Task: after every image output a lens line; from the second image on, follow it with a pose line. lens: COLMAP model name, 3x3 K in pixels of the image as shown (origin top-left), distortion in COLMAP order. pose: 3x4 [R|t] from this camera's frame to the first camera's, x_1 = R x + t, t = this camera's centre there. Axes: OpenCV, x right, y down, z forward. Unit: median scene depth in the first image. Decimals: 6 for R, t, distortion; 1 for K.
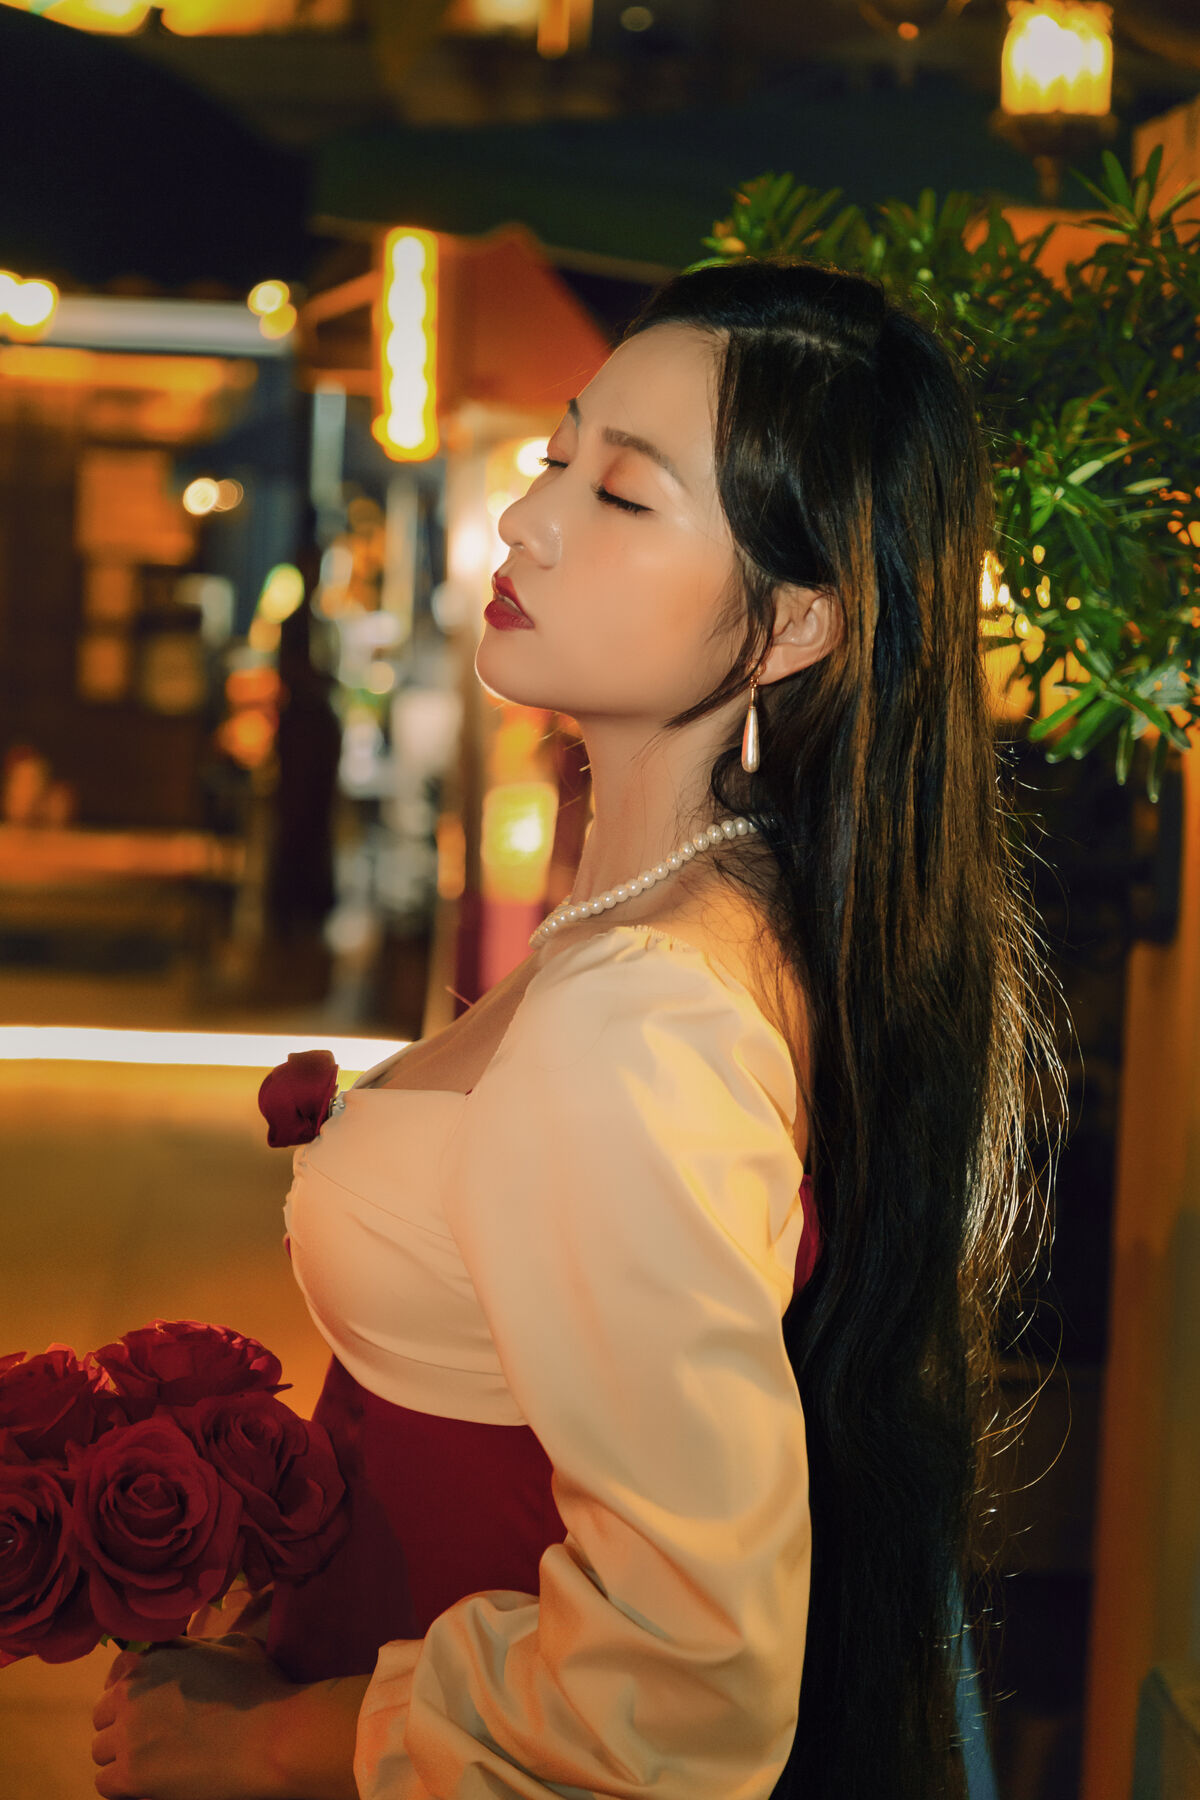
lens RADIAL K [[3921.2, 0, 600.0], [0, 3921.2, 900.0], [0, 0, 1]] dist [0.047345, 0.423936]
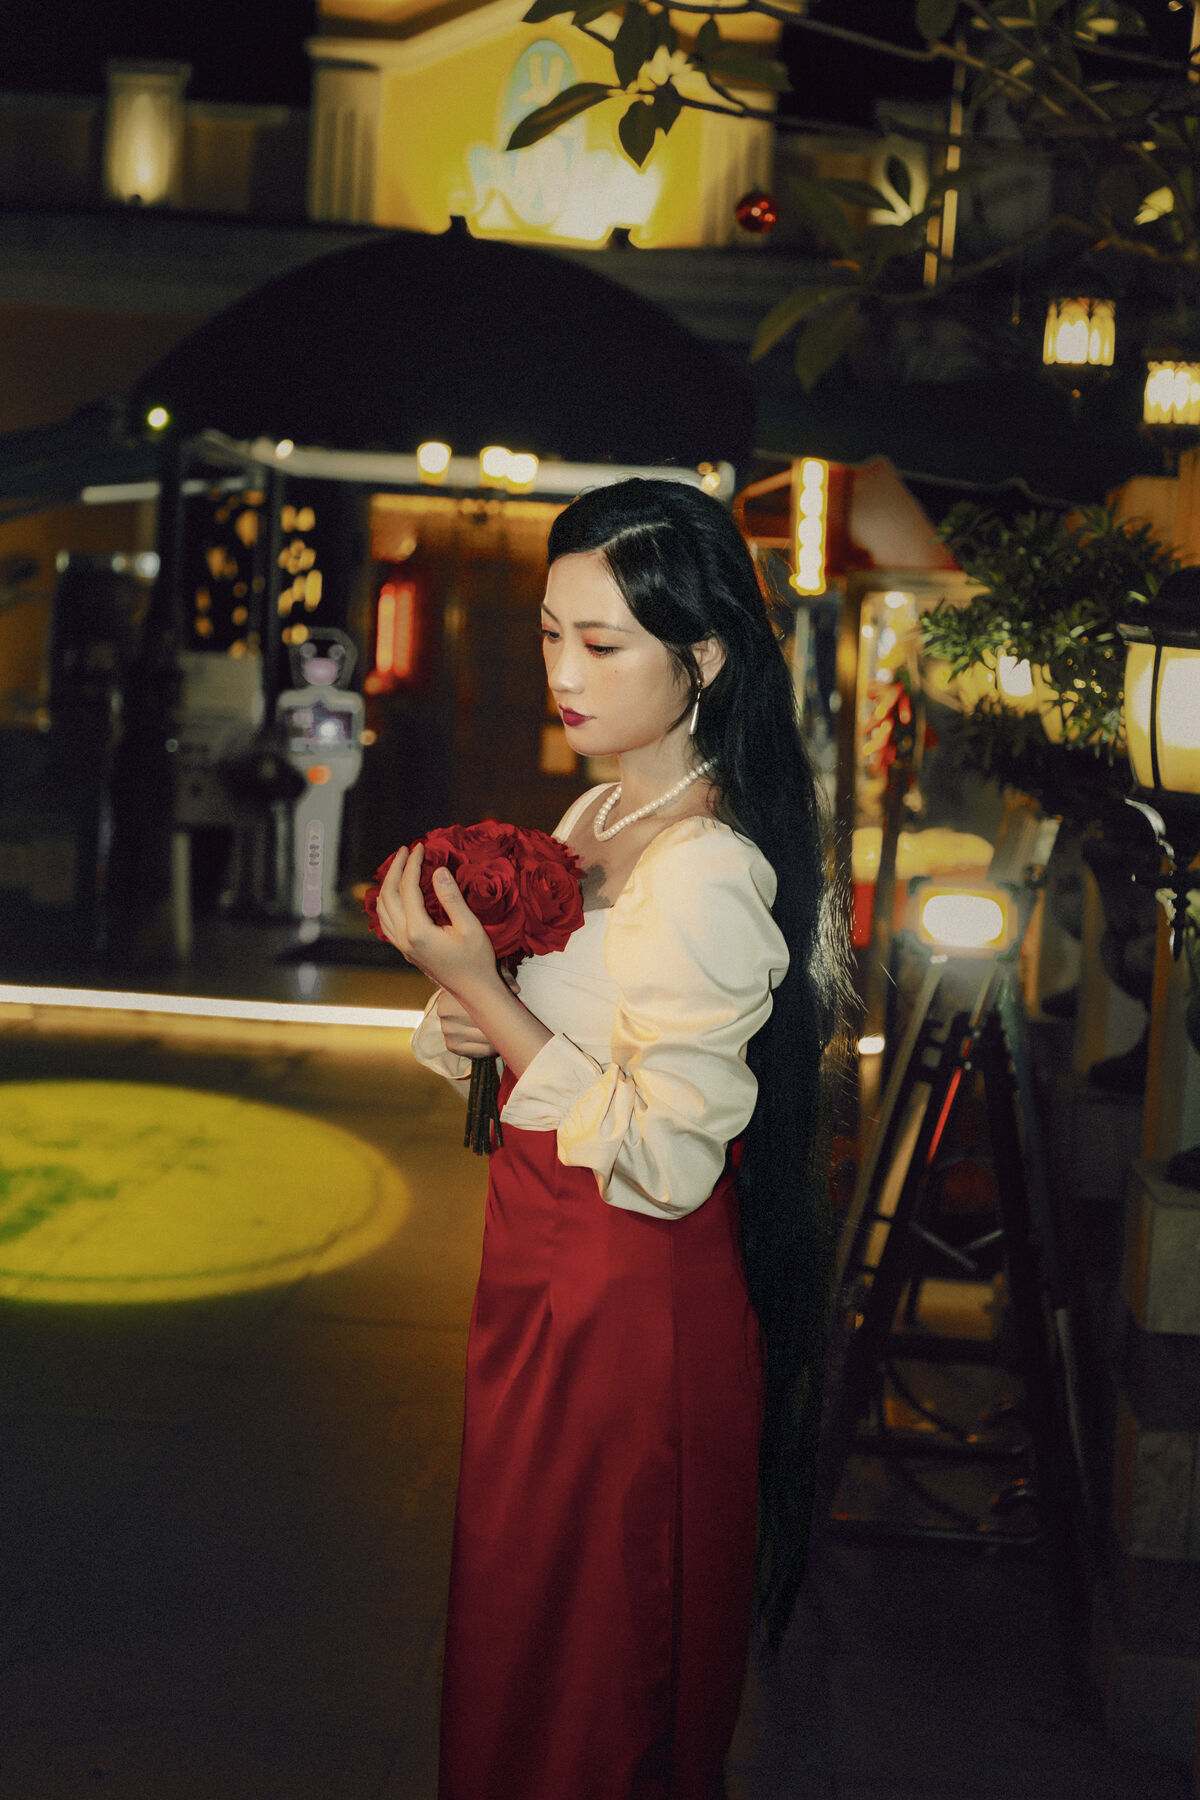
lens RADIAL K [[3606.1, 0, 655.9], [0, 3606.1, 942.4], [0, 0, 1]] dist [0.138831, -0.539609]
pose [[0.995793, 0.025190, -0.088098, 0.033811], [-0.026178, 0.999607, -0.010071, 0.065652], [0.087809, 0.012334, 0.996061, -0.722514]]
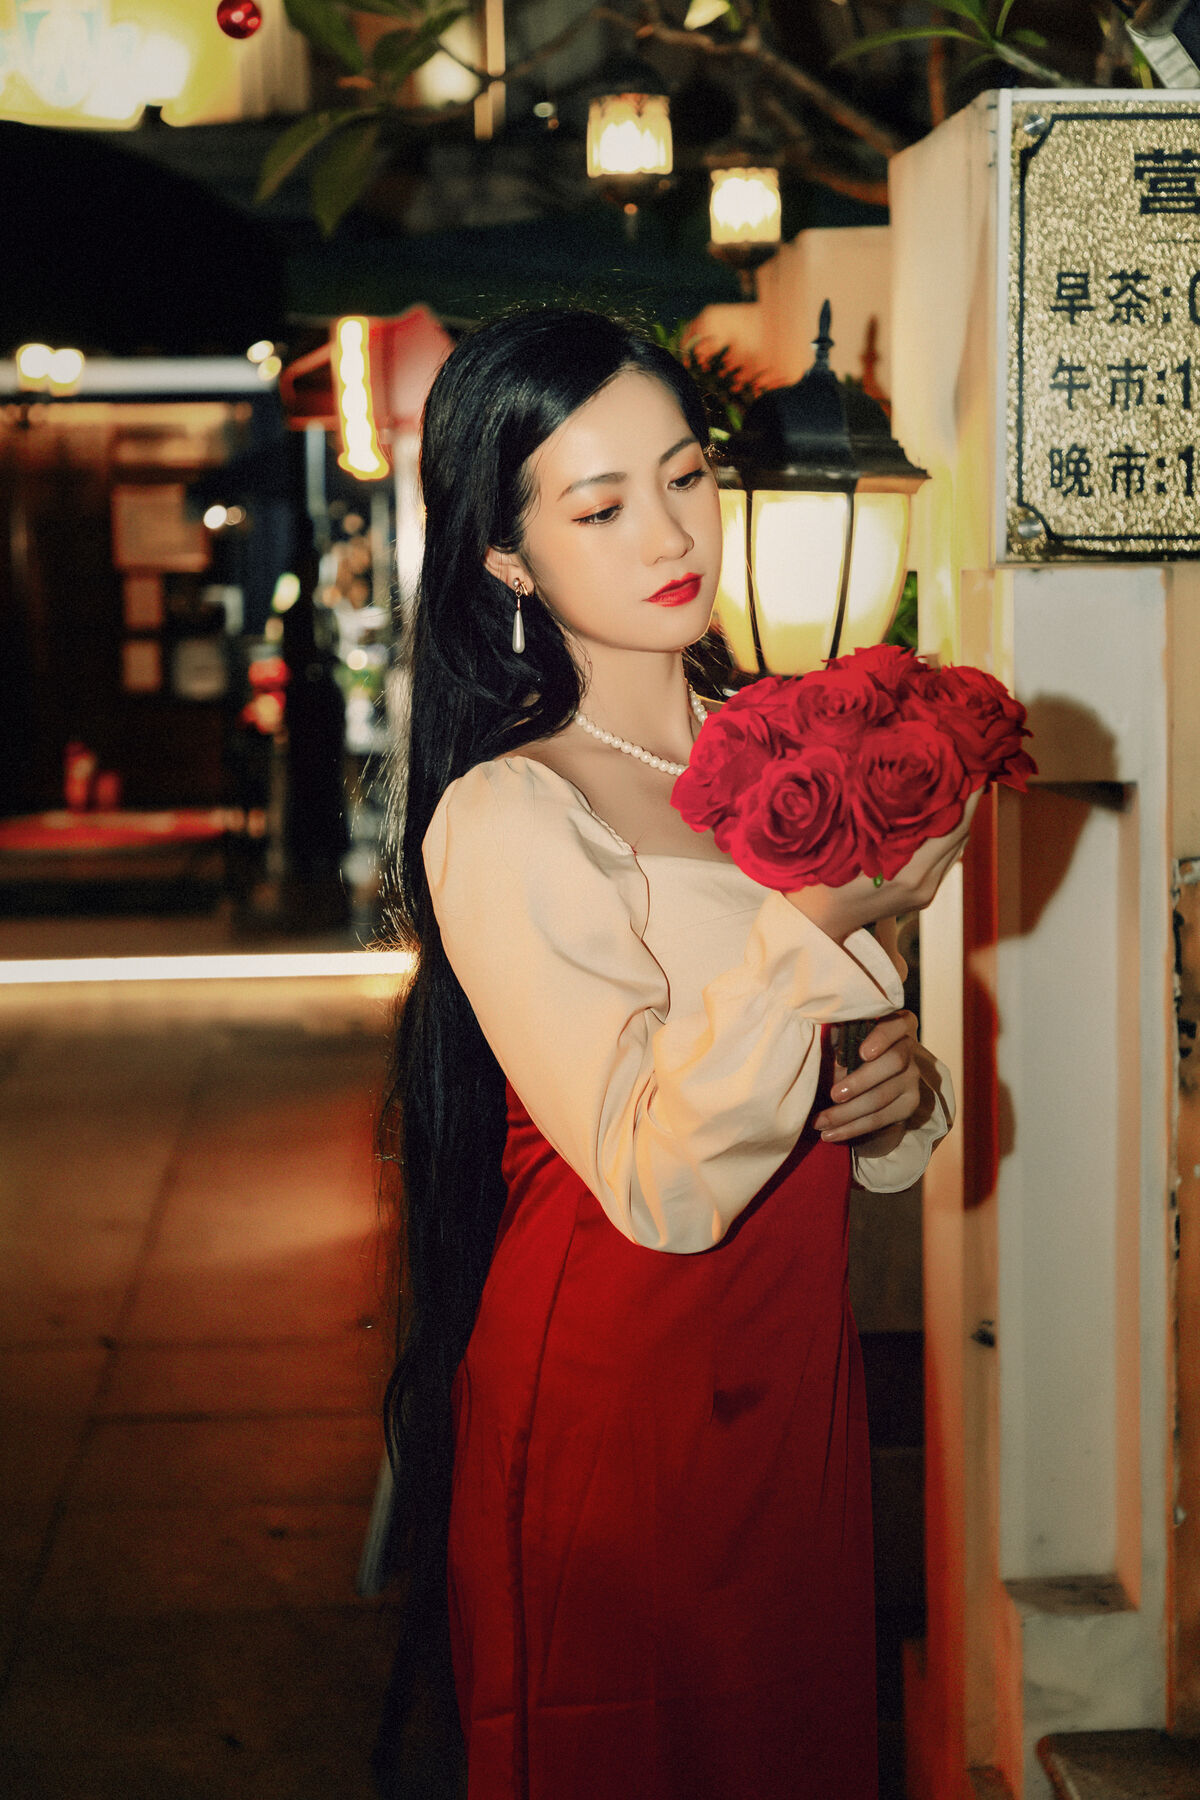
lens RADIAL K [[3606.1, 0, 655.9], [0, 3606.1, 942.4], [0, 0, 1]] dist [0.138831, -0.539609]
pose [[0.998187, -0.058846, 0.012663, 0.047925], [0.058566, 0.998053, 0.021444, 0.047657], [-0.013900, -0.020663, 0.999690, -0.470256]]
